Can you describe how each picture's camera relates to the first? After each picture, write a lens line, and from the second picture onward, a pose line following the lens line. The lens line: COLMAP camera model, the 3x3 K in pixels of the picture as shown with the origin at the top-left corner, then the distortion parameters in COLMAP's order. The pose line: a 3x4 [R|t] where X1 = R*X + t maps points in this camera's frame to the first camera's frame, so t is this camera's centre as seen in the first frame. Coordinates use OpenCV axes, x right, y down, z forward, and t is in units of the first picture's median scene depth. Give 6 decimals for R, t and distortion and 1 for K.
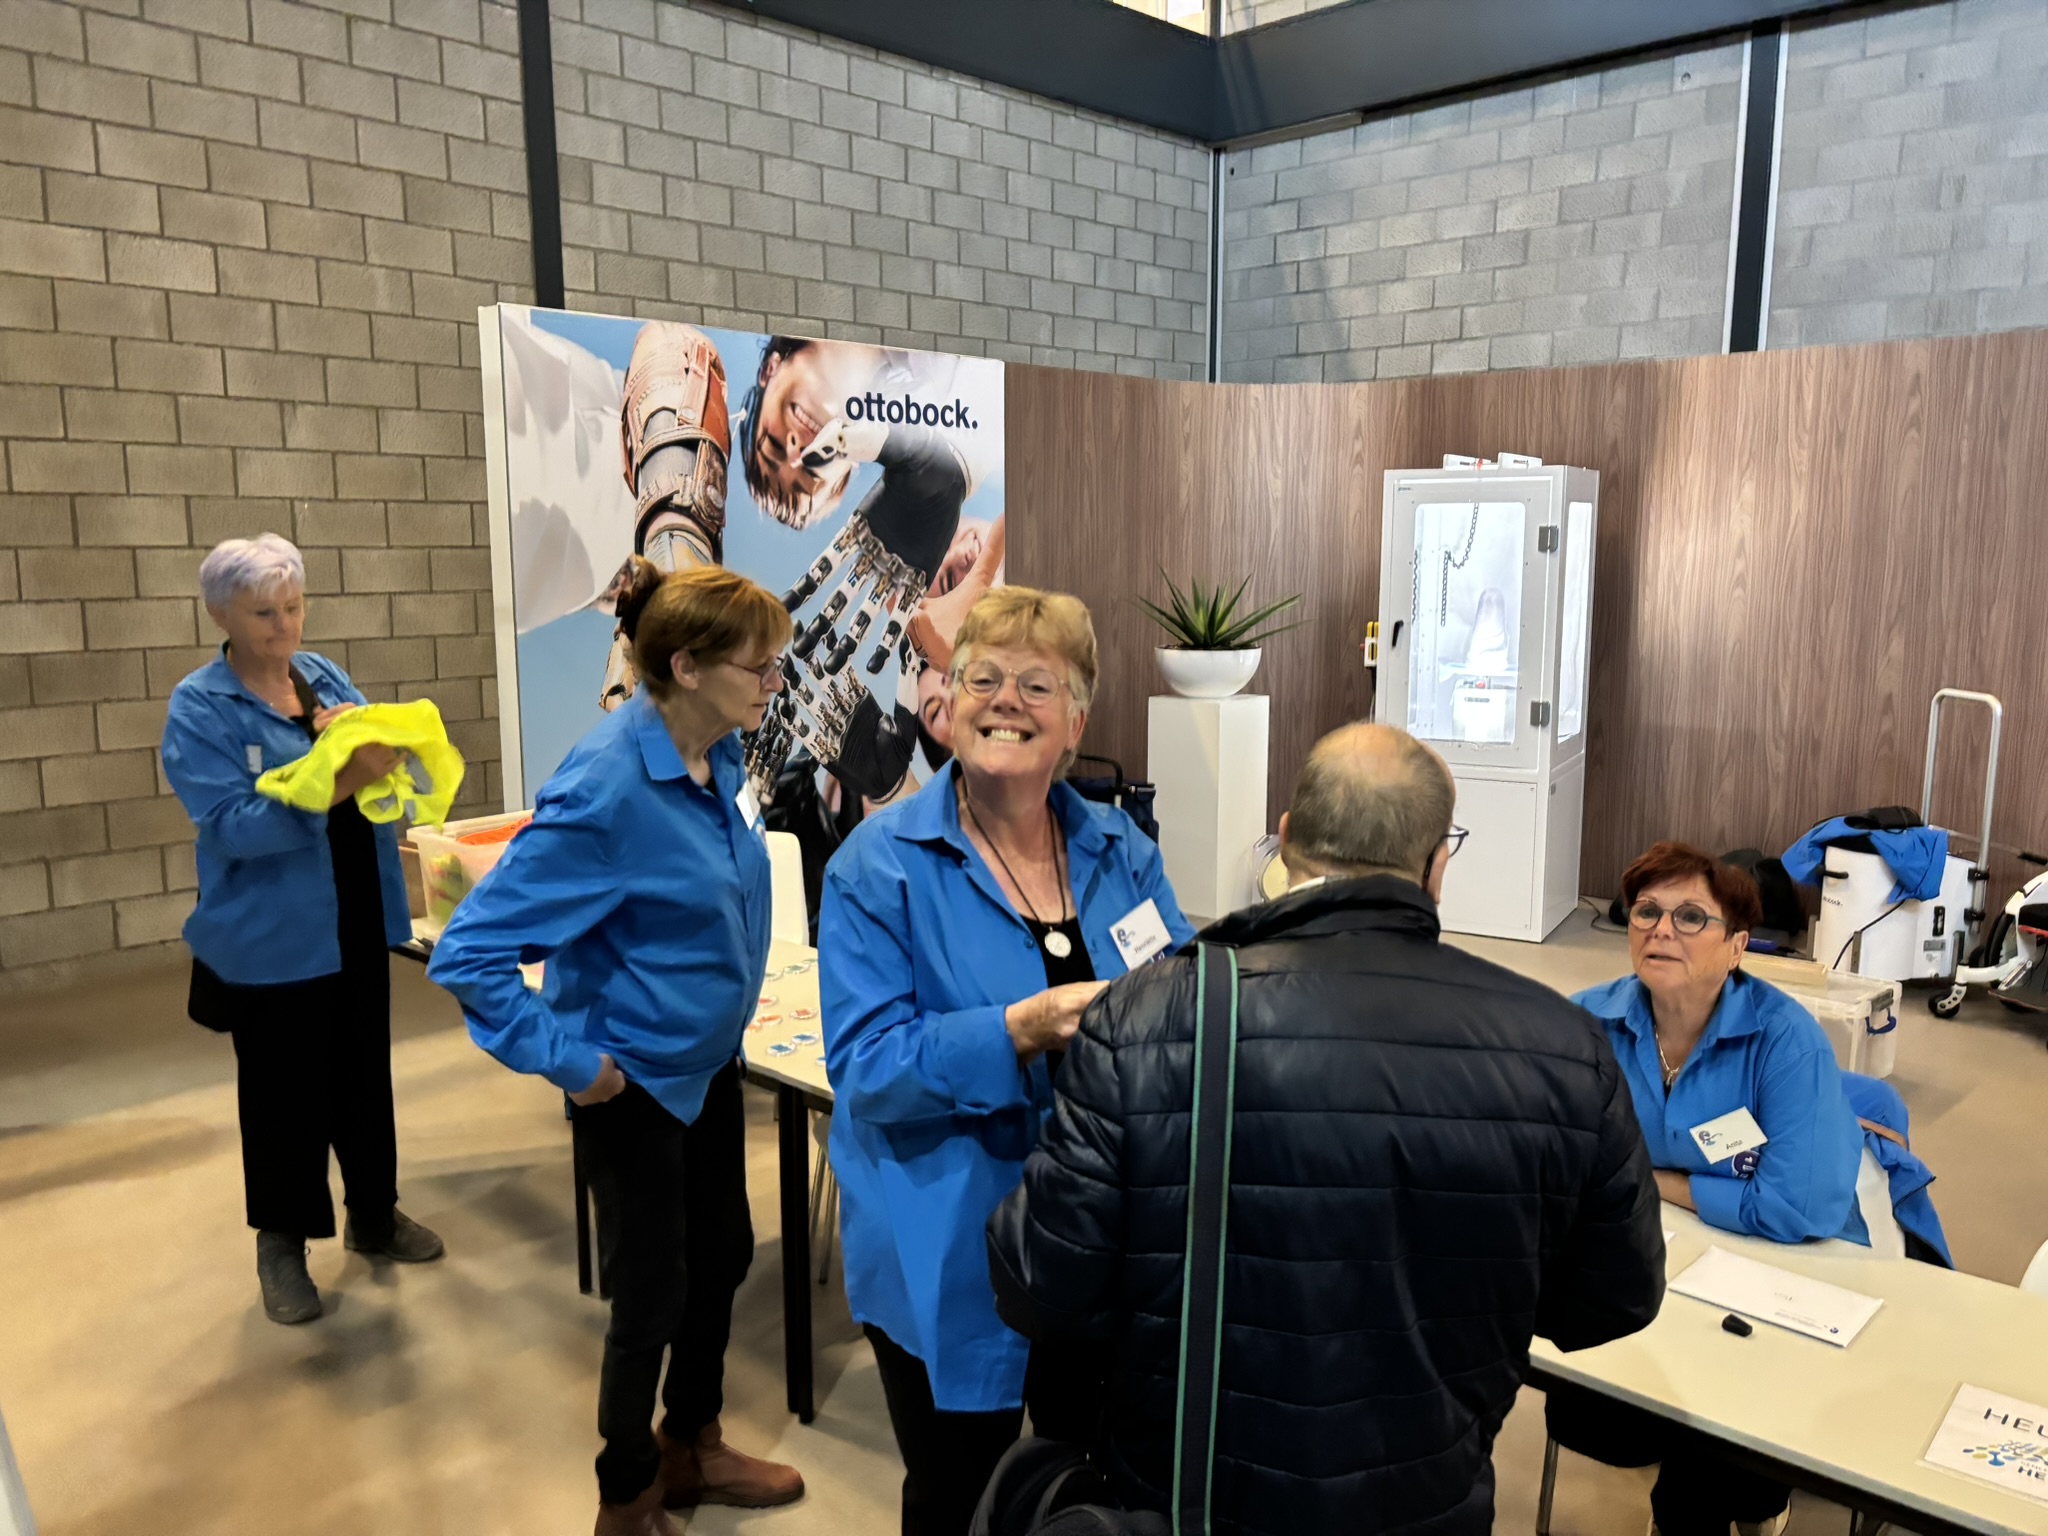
lens RADIAL K [[1575.0, 0, 1008.6], [0, 1575.0, 792.7], [0, 0, 1]] dist [0.060209, -0.057171]
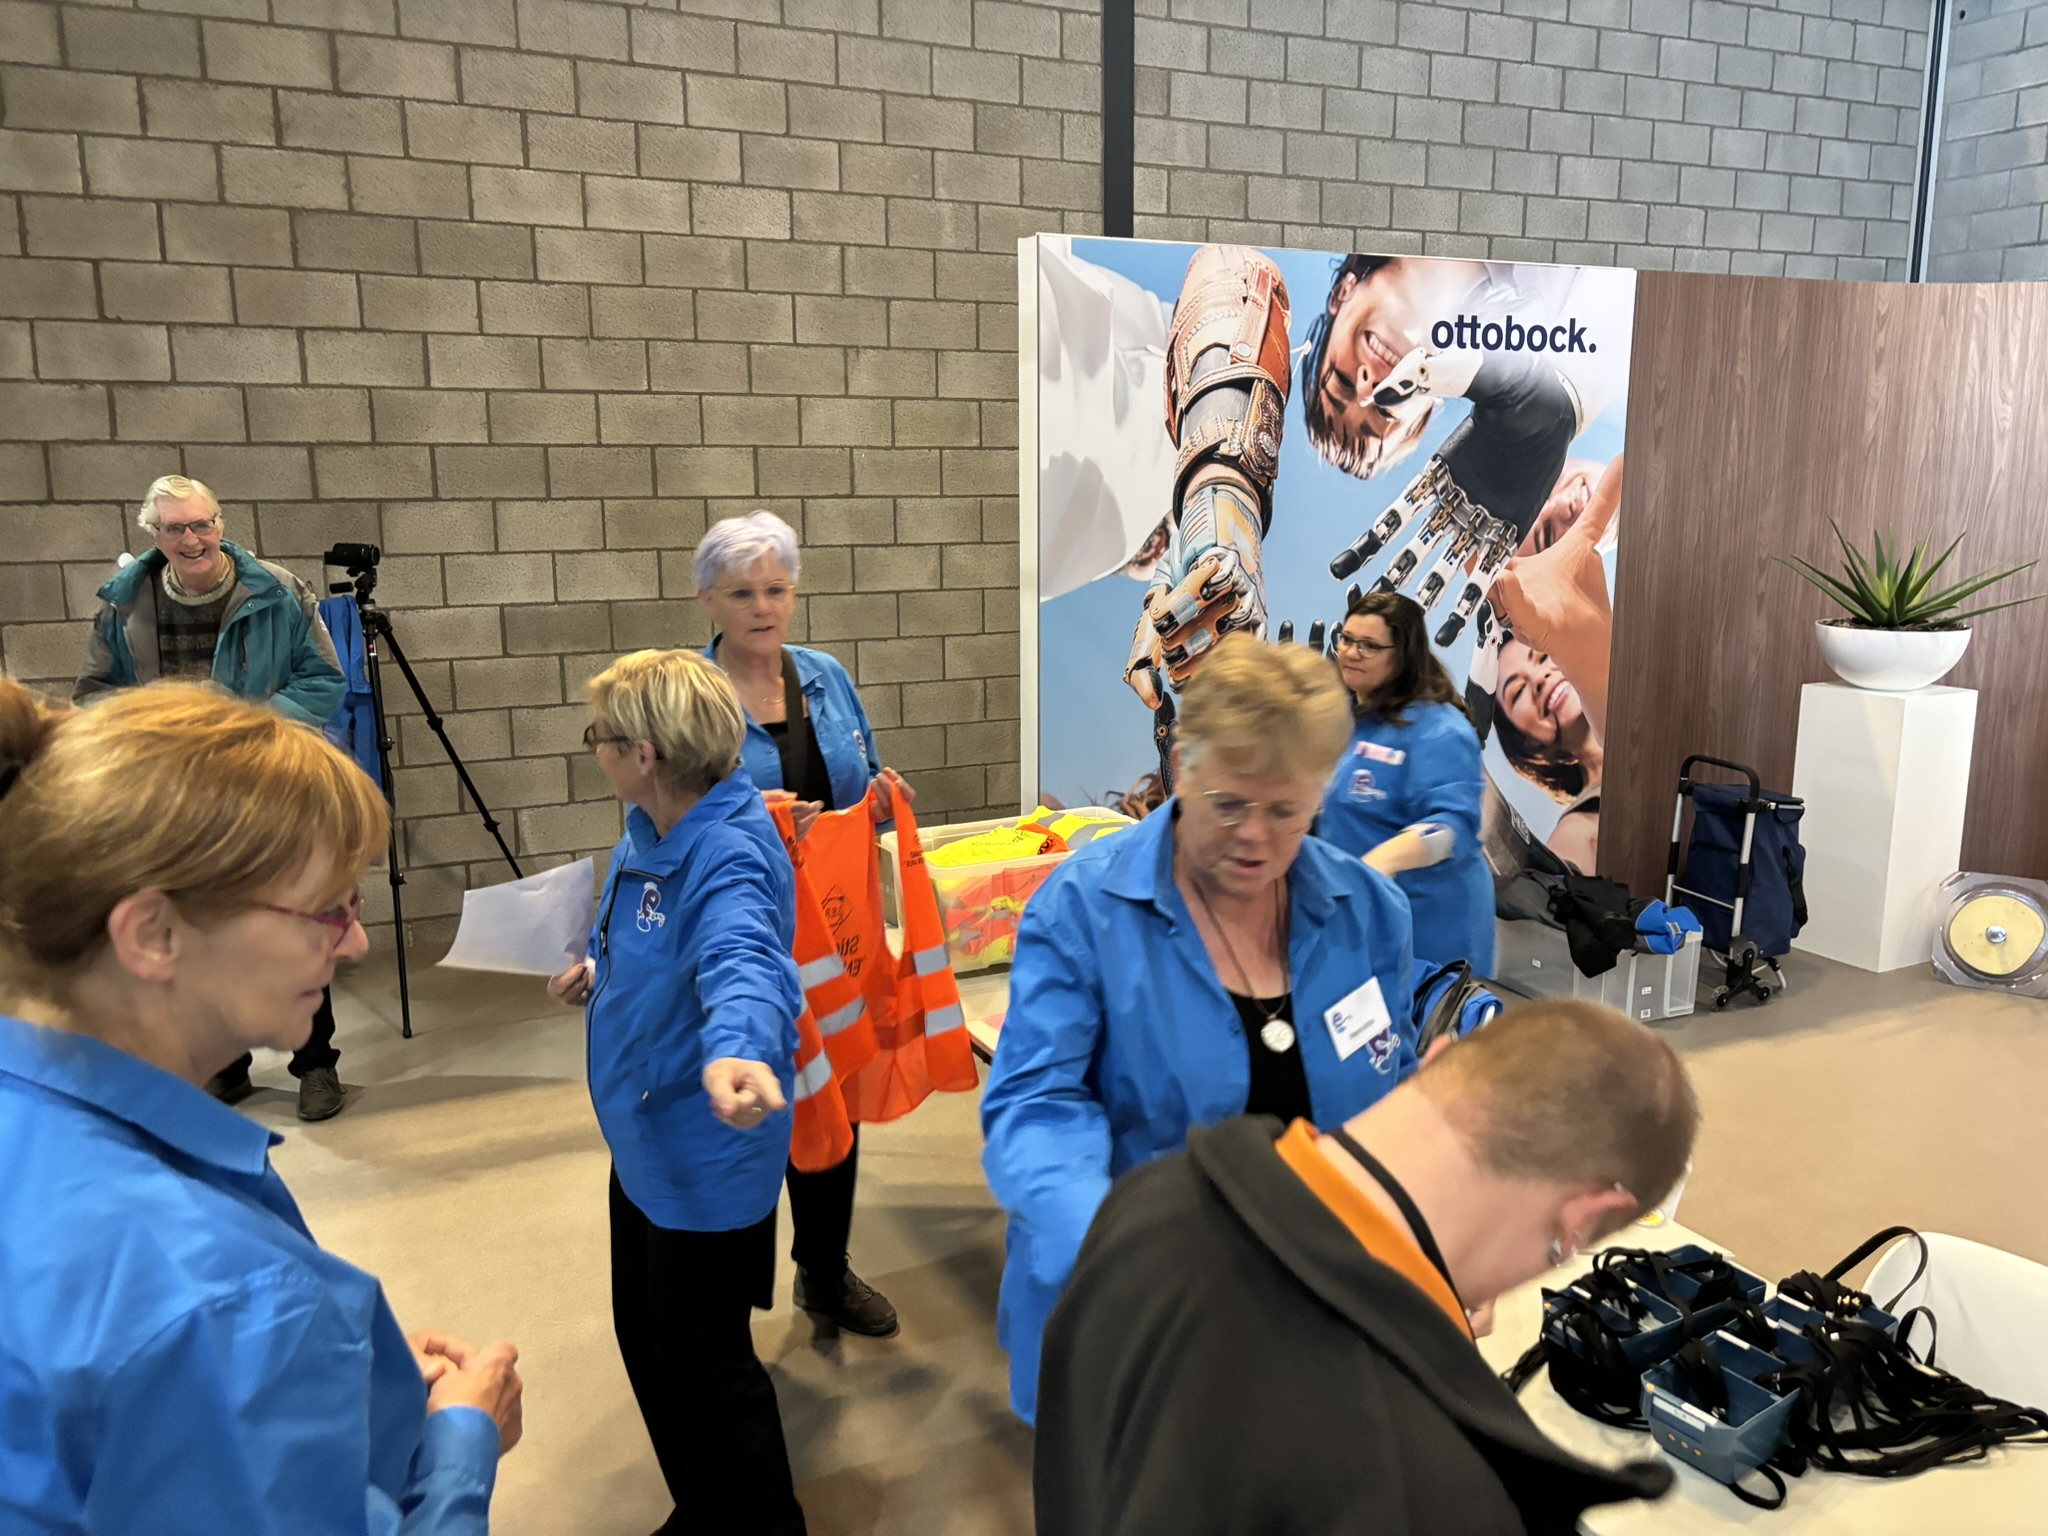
lens RADIAL K [[1575.0, 0, 1030.2], [0, 1575.0, 760.8], [0, 0, 1]] dist [0.060209, -0.057171]
pose [[0.936907, 0.064314, -0.343612, 0.002374], [-0.054129, 0.997766, 0.039161, -0.034479], [0.345362, -0.018090, 0.938295, 0.115425]]
